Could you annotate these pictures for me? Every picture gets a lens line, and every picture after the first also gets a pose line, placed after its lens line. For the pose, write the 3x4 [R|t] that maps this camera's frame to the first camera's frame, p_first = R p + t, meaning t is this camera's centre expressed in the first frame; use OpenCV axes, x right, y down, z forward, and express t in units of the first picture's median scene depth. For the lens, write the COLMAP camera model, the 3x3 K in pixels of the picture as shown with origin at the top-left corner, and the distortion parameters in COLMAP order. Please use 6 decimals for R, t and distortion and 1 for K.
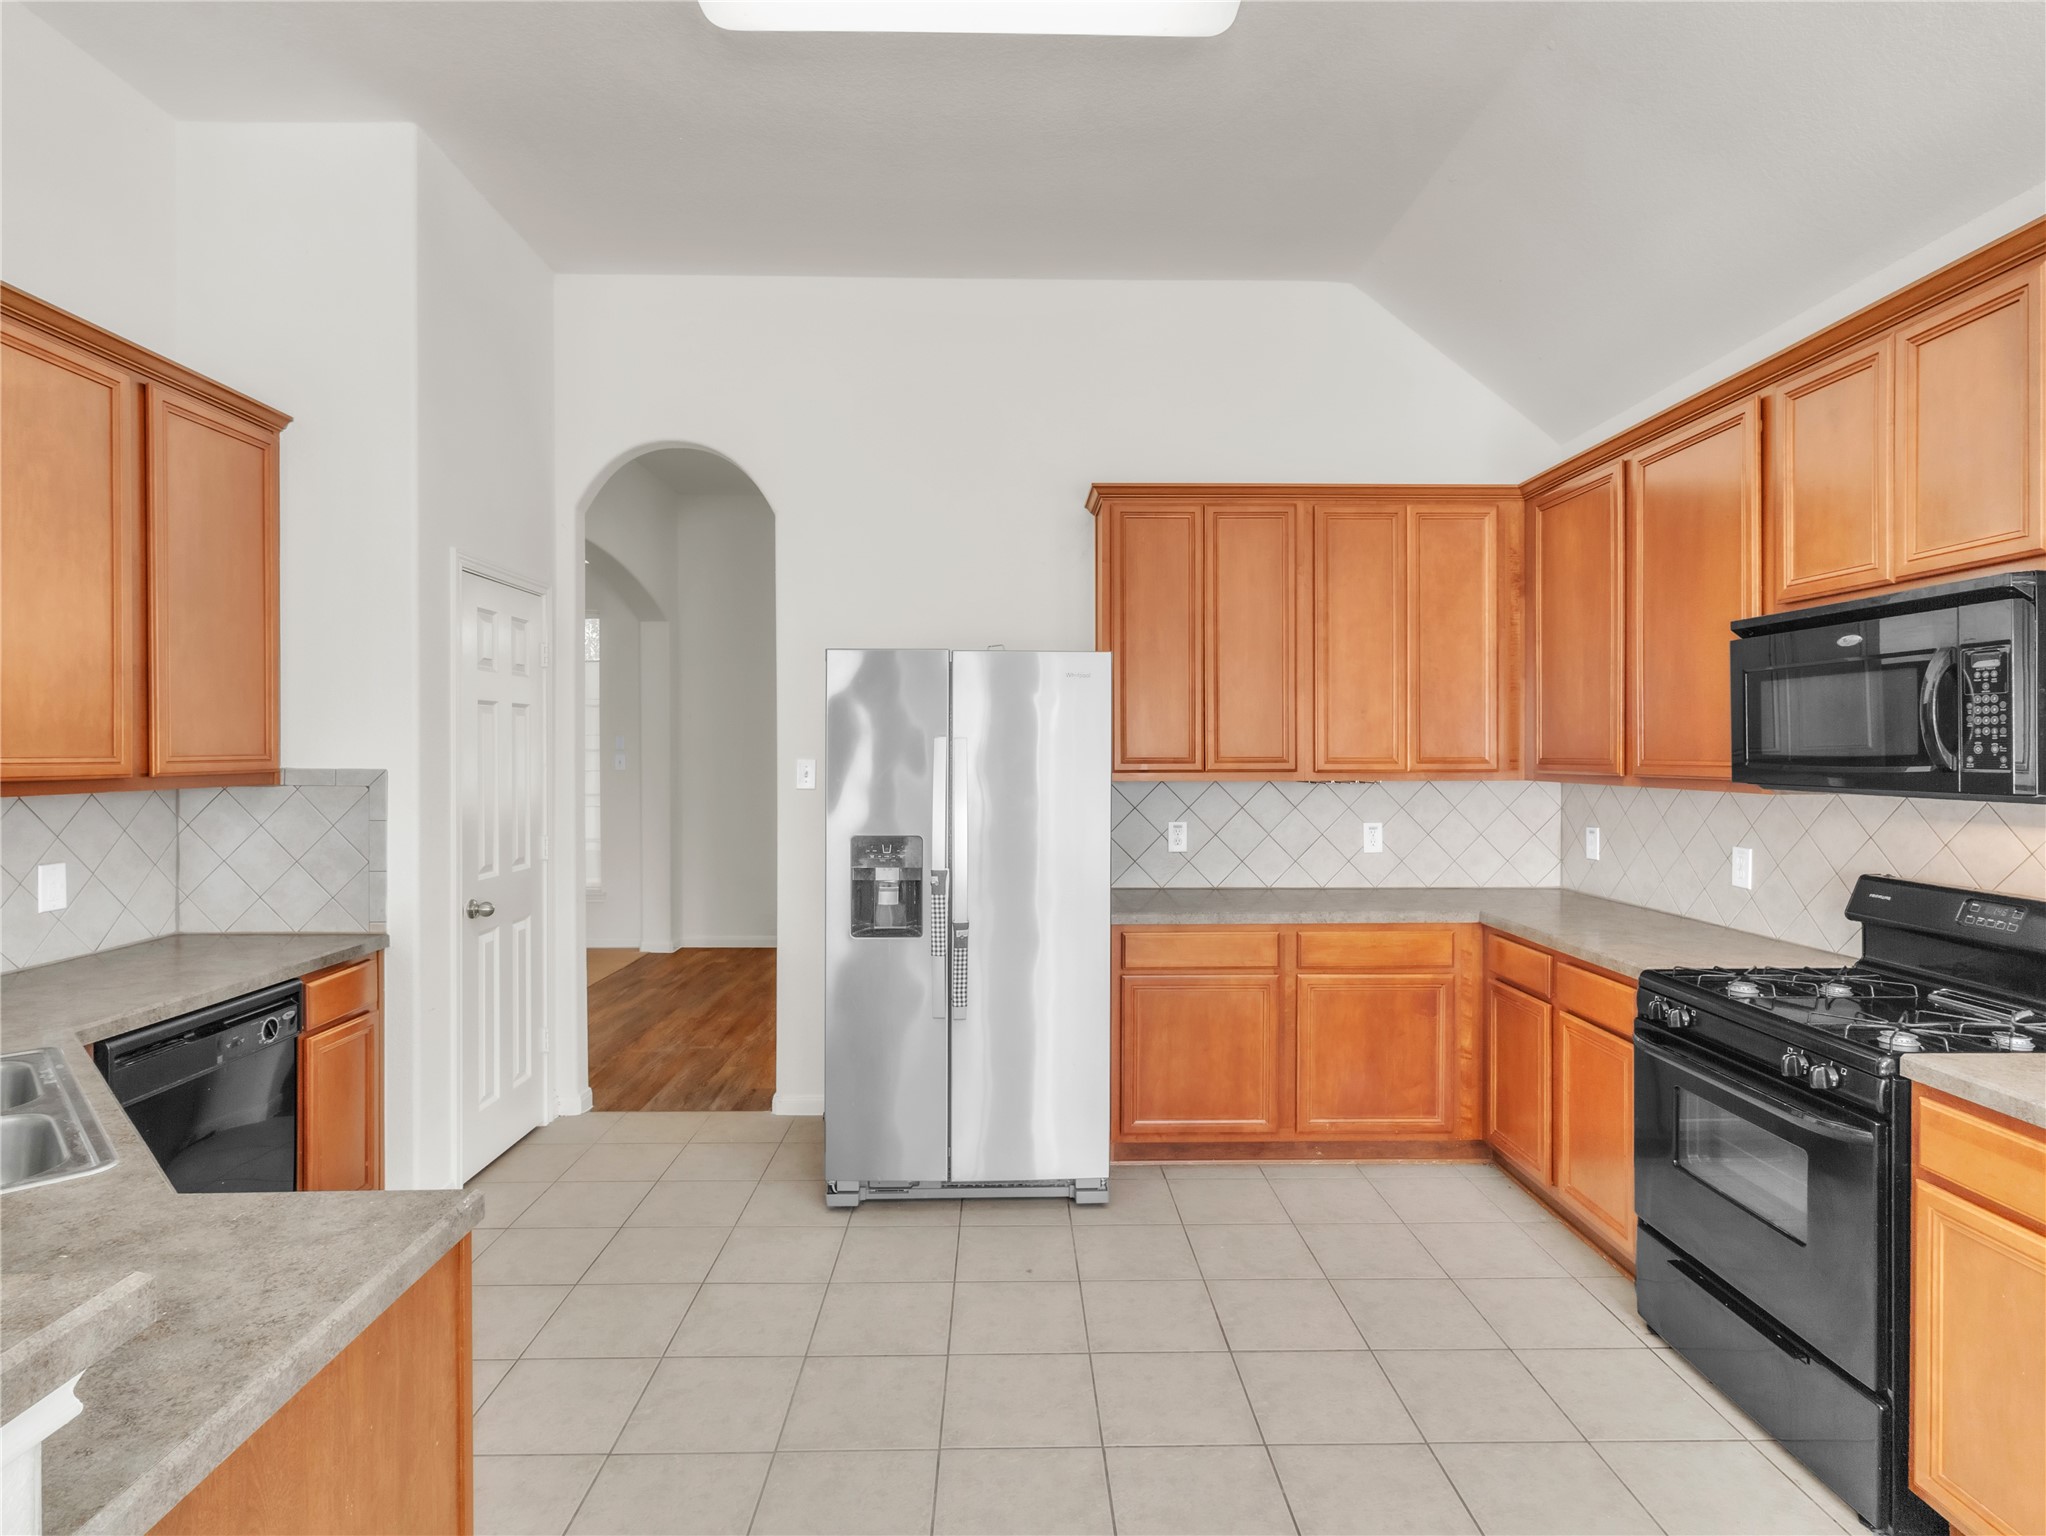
lens RADIAL K [[1066.5, 0, 1027.2], [0, 1066.5, 760.7], [0, 0, 1]] dist [-0.003412, 0.003449]
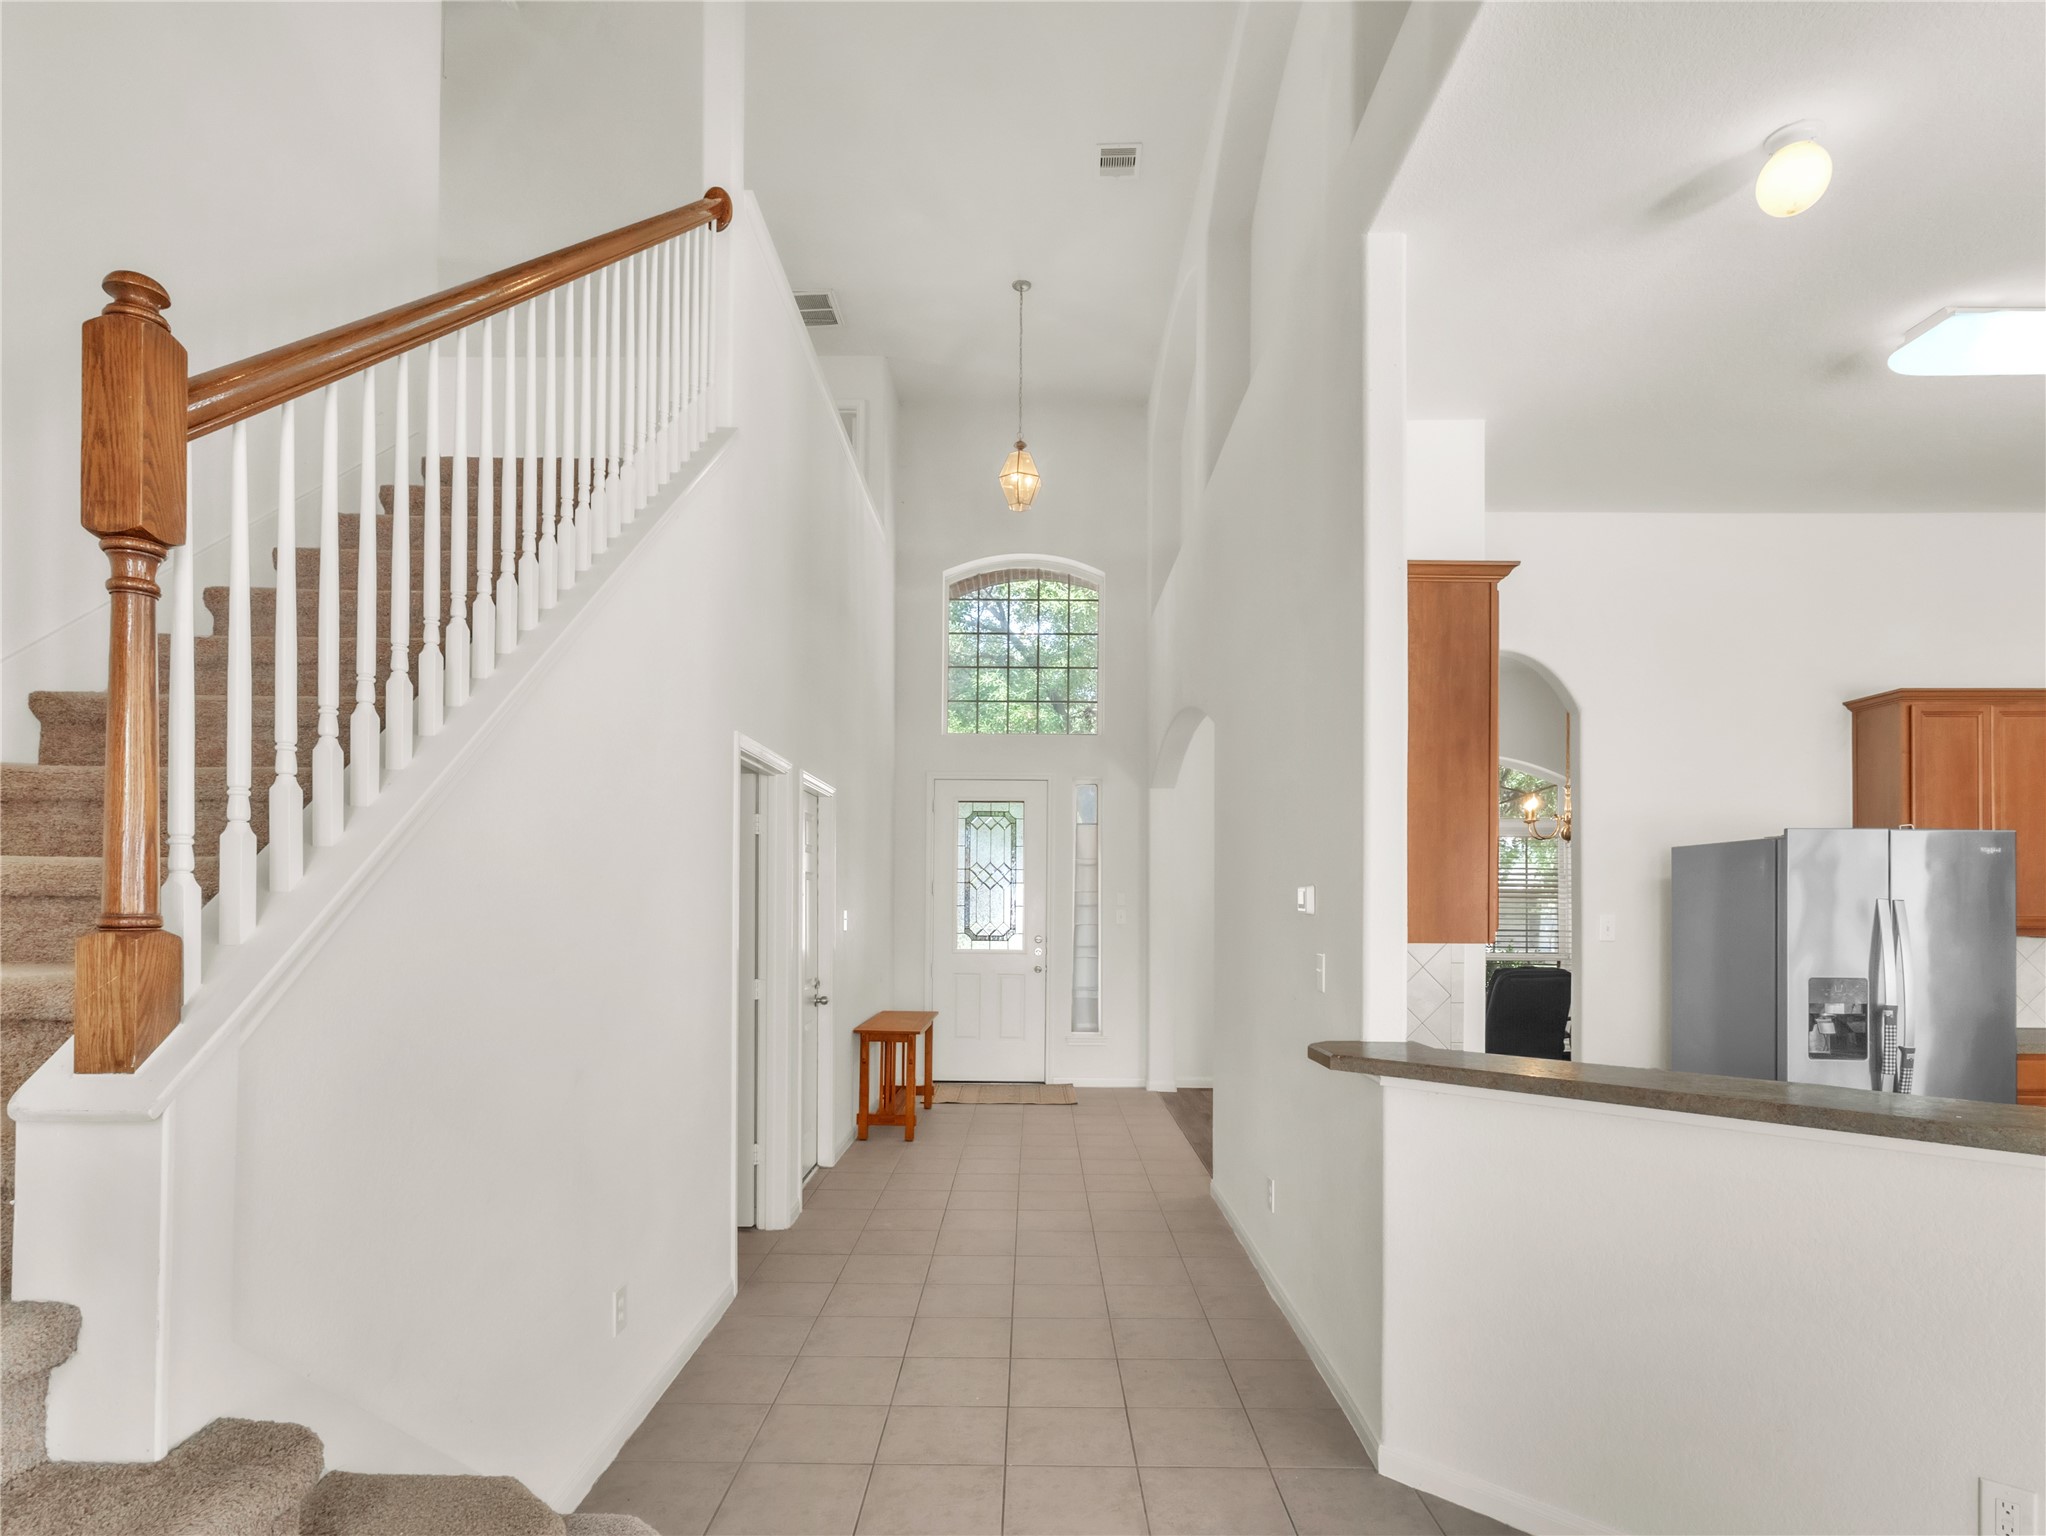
lens RADIAL K [[1105.5, 0, 1019.2], [0, 1105.5, 902.5], [0, 0, 1]] dist [-0.011974, 0.005477]
pose [[0.999151, 0.003369, -0.041063, -0.951564], [-0.003892, 0.999912, -0.012662, 0.002140], [0.041016, 0.012811, 0.999076, -0.298942]]
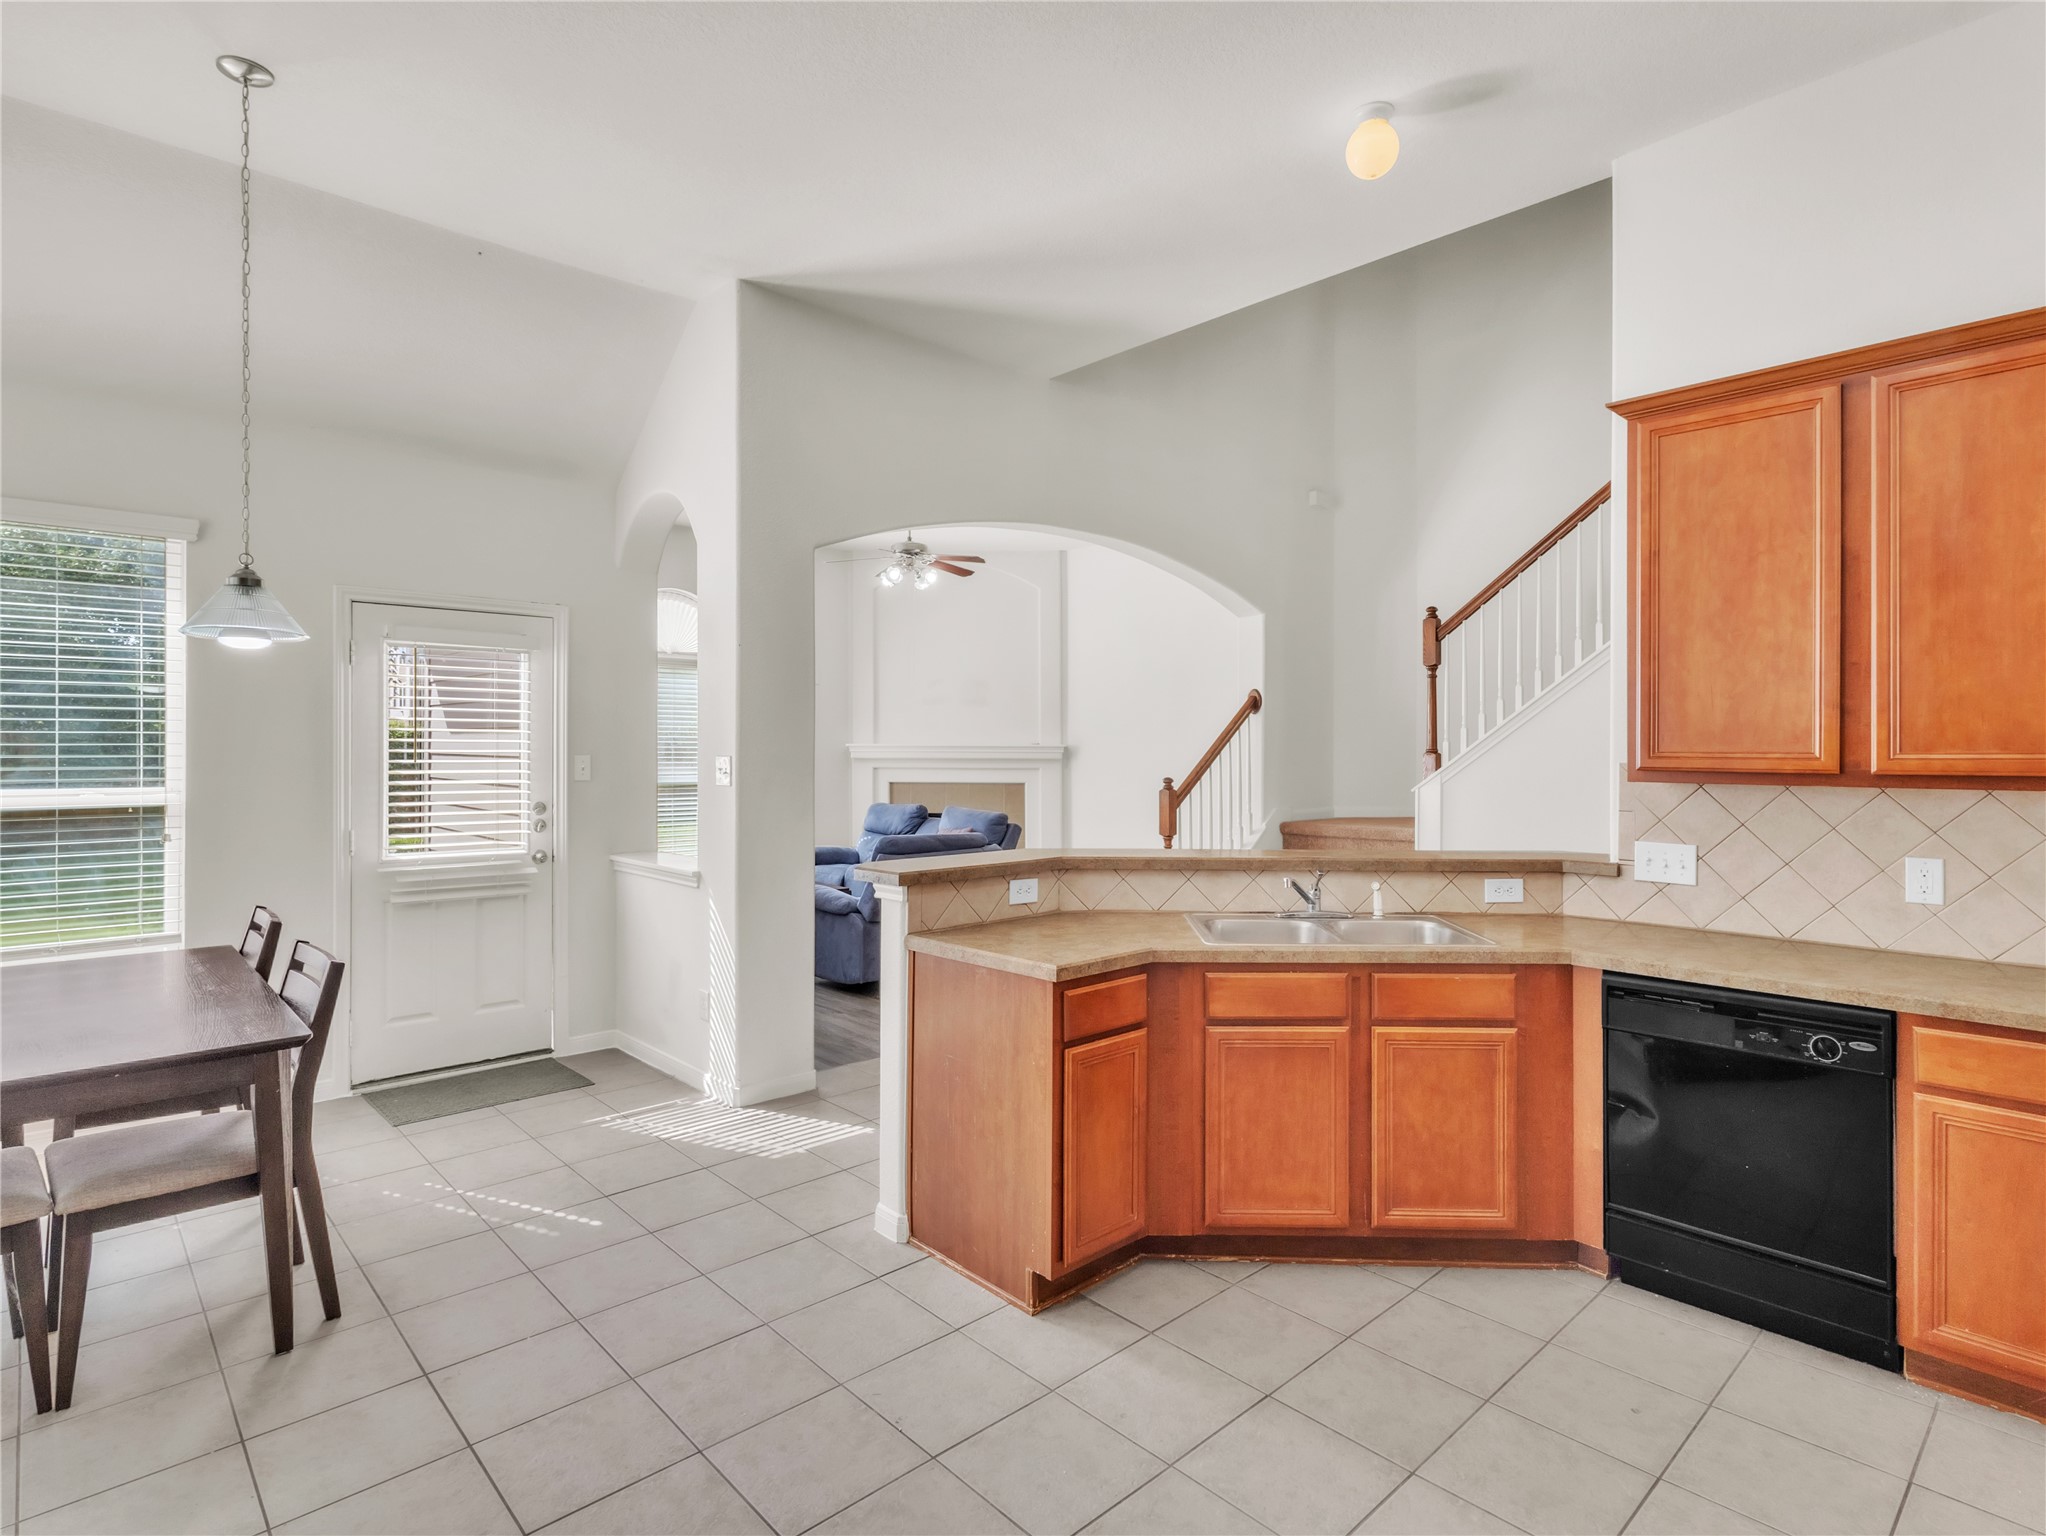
lens RADIAL K [[1066.5, 0, 1034.3], [0, 1066.5, 750.4], [0, 0, 1]] dist [-0.003412, 0.003449]
pose [[-0.747123, 0.001603, -0.664684, 0.306748], [-0.007955, 0.999904, 0.011354, -0.008437], [0.664639, 0.013770, -0.747038, 0.905732]]
